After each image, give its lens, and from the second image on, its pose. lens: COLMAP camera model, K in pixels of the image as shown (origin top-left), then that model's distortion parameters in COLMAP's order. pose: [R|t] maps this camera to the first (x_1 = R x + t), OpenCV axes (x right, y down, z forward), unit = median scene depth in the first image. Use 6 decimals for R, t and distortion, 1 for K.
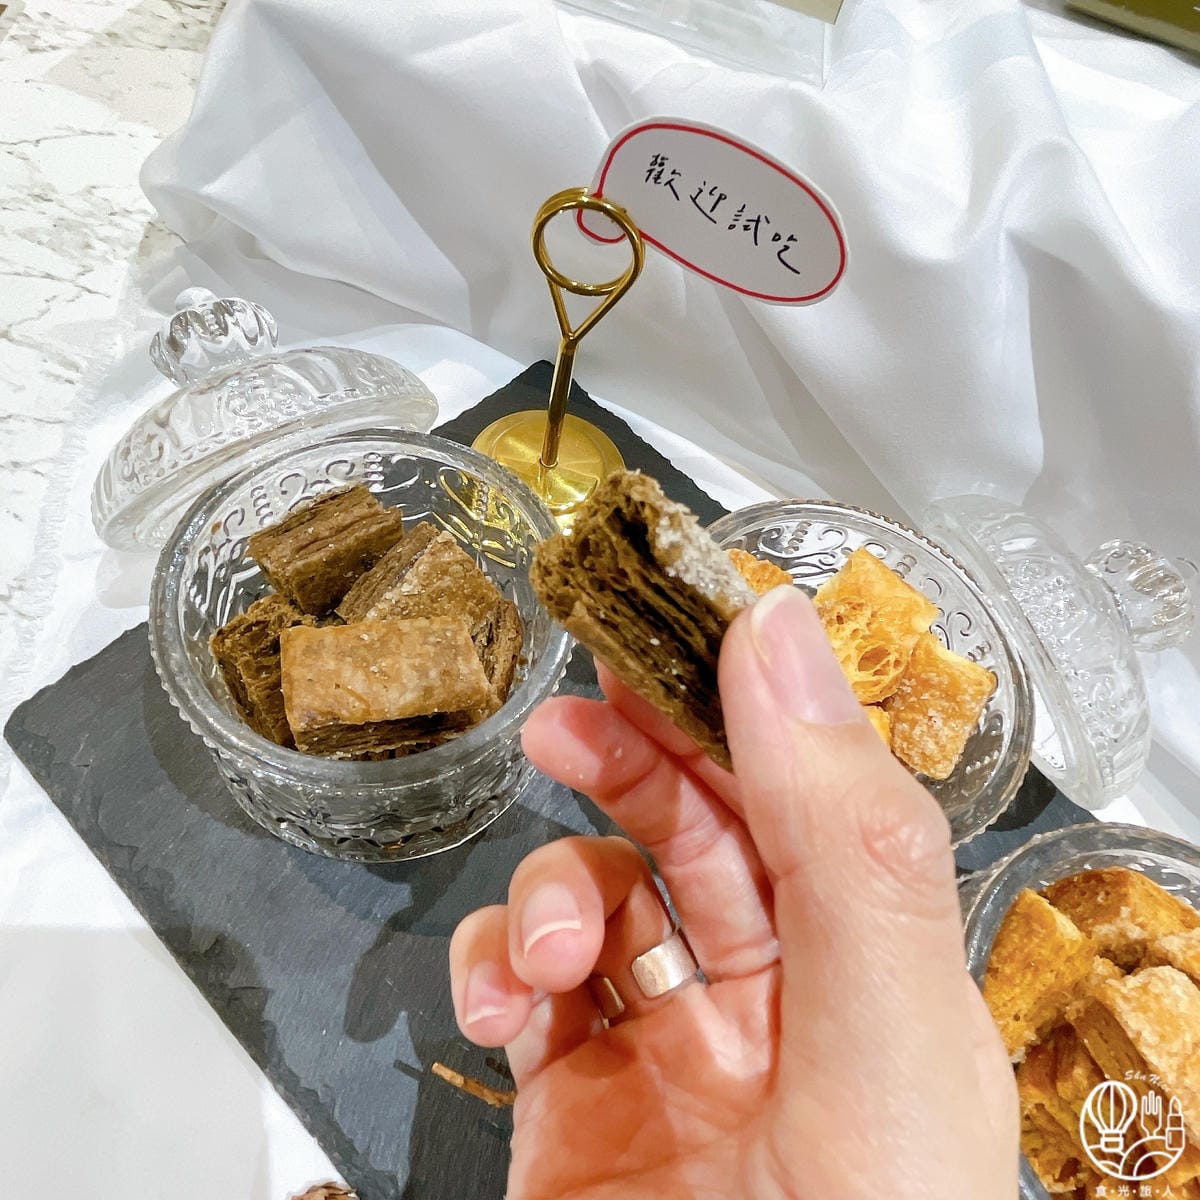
lens RADIAL K [[860.7, 0, 600.0], [0, 860.7, 600.0], [0, 0, 1]] dist [-0.003525, -0.009569]
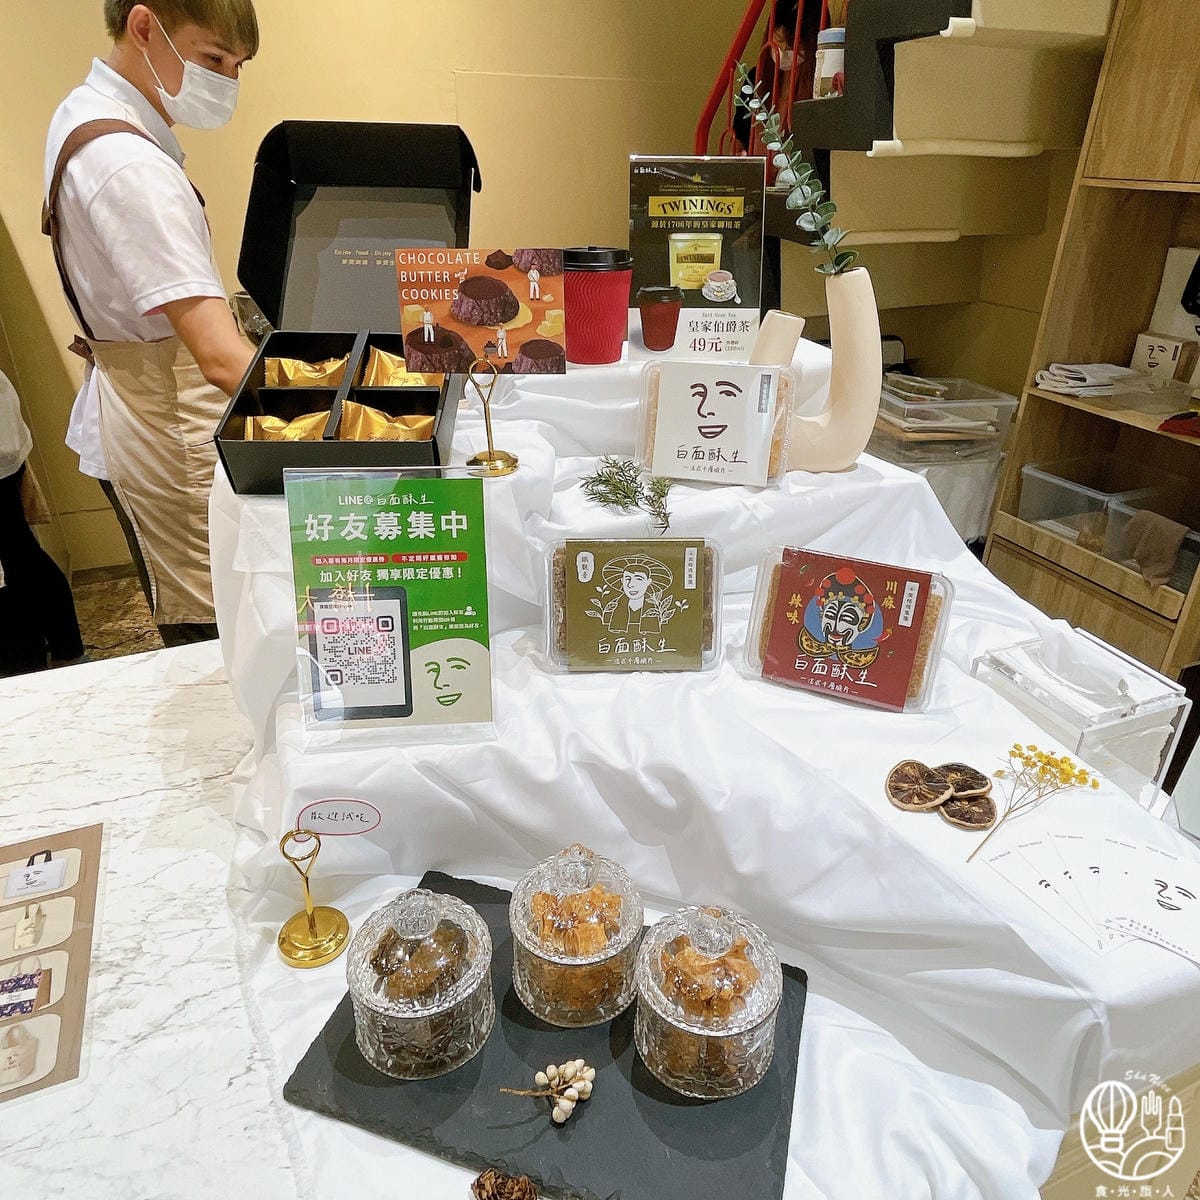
lens RADIAL K [[860.7, 0, 600.0], [0, 860.7, 600.0], [0, 0, 1]] dist [-0.003525, -0.009569]
pose [[0.893777, -0.308369, 0.325685, -0.284109], [0.432567, 0.784552, -0.444256, 0.591930], [-0.118522, 0.537947, 0.834605, -2.128701]]
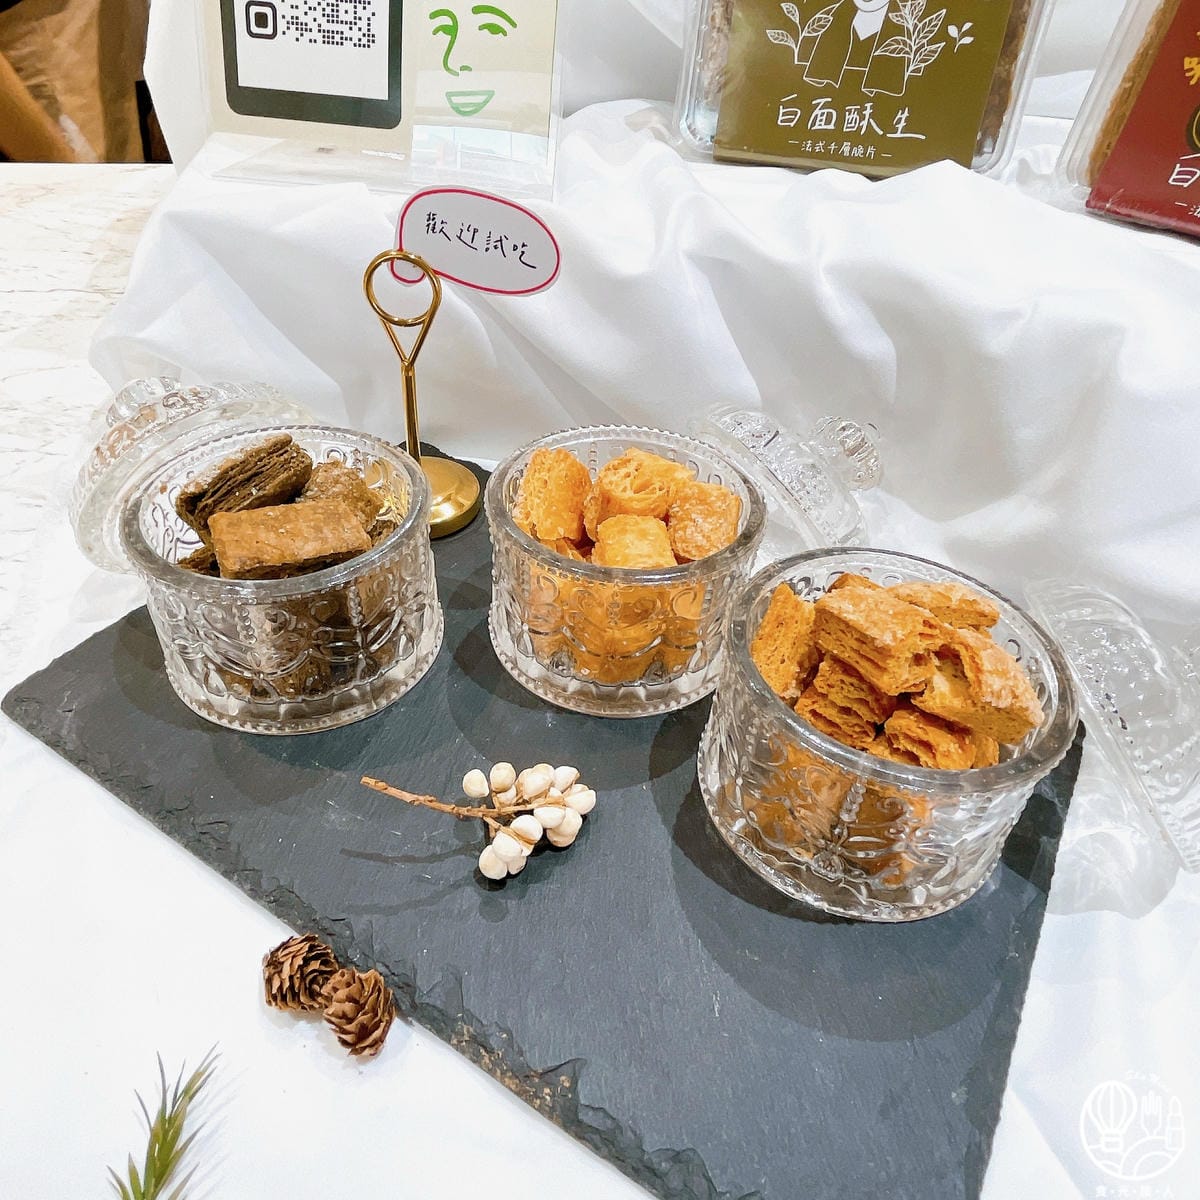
lens RADIAL K [[860.7, 0, 600.0], [0, 860.7, 600.0], [0, 0, 1]] dist [-0.003525, -0.009569]
pose [[0.976339, -0.196930, 0.089337, 0.085762], [0.214808, 0.930789, -0.295786, 0.652016], [-0.024904, 0.307977, 0.951068, -0.292704]]
